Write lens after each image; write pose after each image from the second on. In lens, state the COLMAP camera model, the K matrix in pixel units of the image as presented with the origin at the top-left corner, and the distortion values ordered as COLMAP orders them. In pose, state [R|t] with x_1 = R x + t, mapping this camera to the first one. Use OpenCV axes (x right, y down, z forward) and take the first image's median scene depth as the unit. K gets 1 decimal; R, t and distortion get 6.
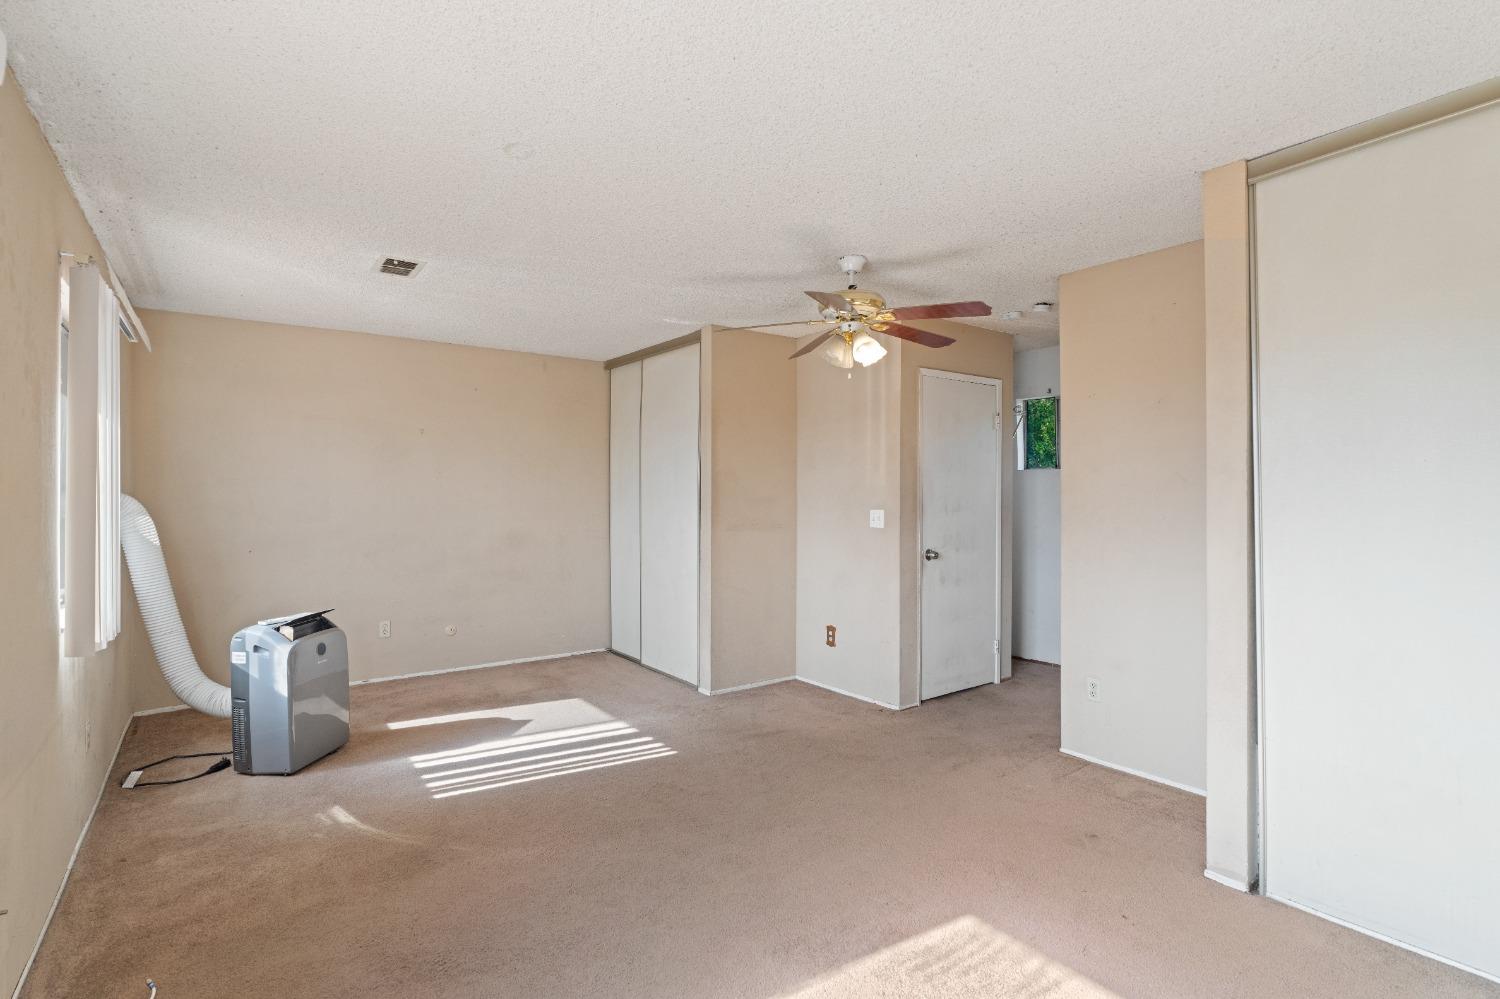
lens RADIAL K [[681.5, 0, 748.3], [0, 681.5, 507.2], [0, 0, 1]] dist [-0.002022, 0.000606]
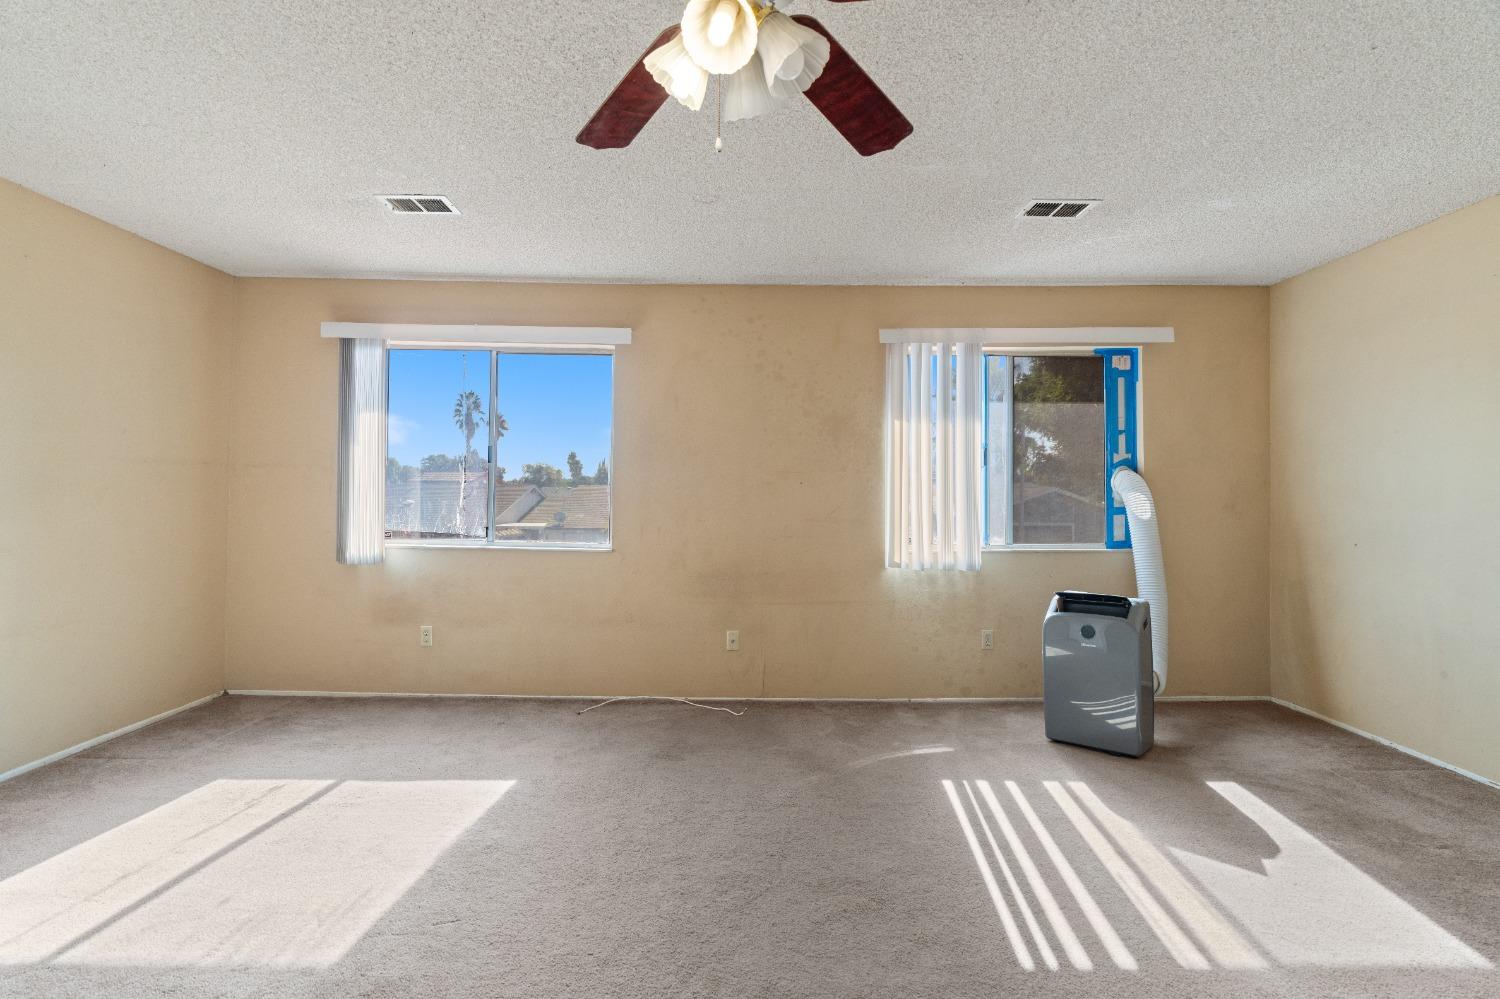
lens RADIAL K [[720.4, 0, 750.0], [0, 720.4, 499.5], [0, 0, 1]] dist [-0.001146, -0.000183]
pose [[-0.591458, -0.000354, -0.806336, 0.380822], [-0.017264, 0.999776, 0.012224, 0.016880], [0.806151, 0.021151, -0.591332, 1.007732]]
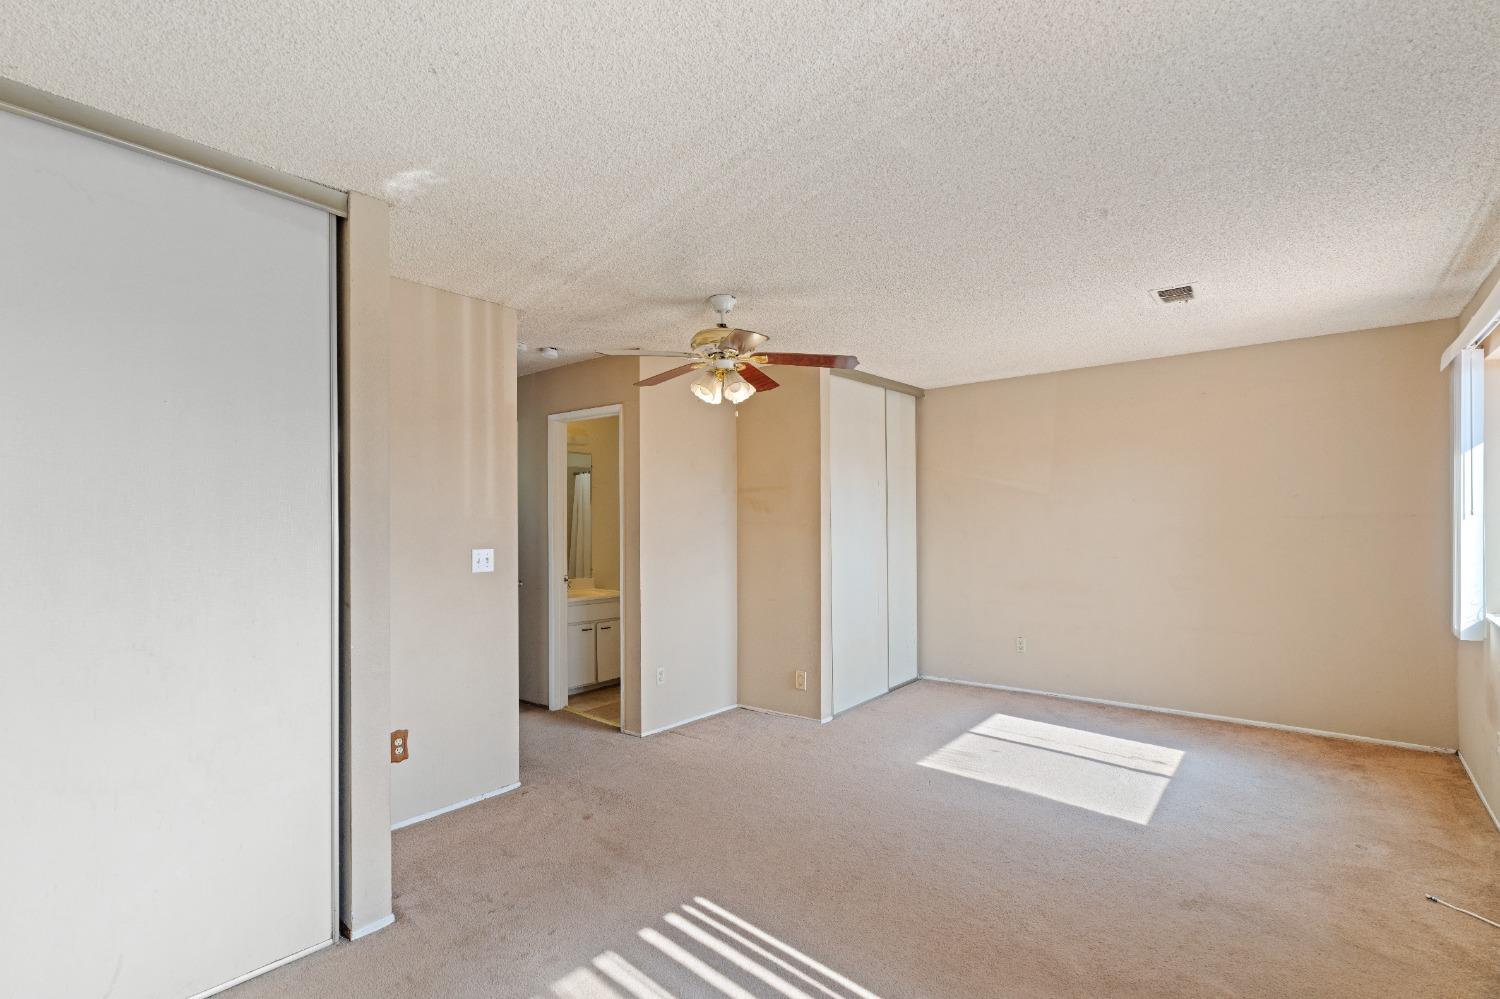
lens RADIAL K [[694.9, 0, 748.6], [0, 694.9, 529.2], [0, 0, 1]] dist [-0.000085, 0.000180]
pose [[-0.229063, -0.008775, 0.973372, -0.720121], [0.019423, 0.999719, 0.013583, -0.026508], [-0.973218, 0.022017, -0.228828, 0.977309]]
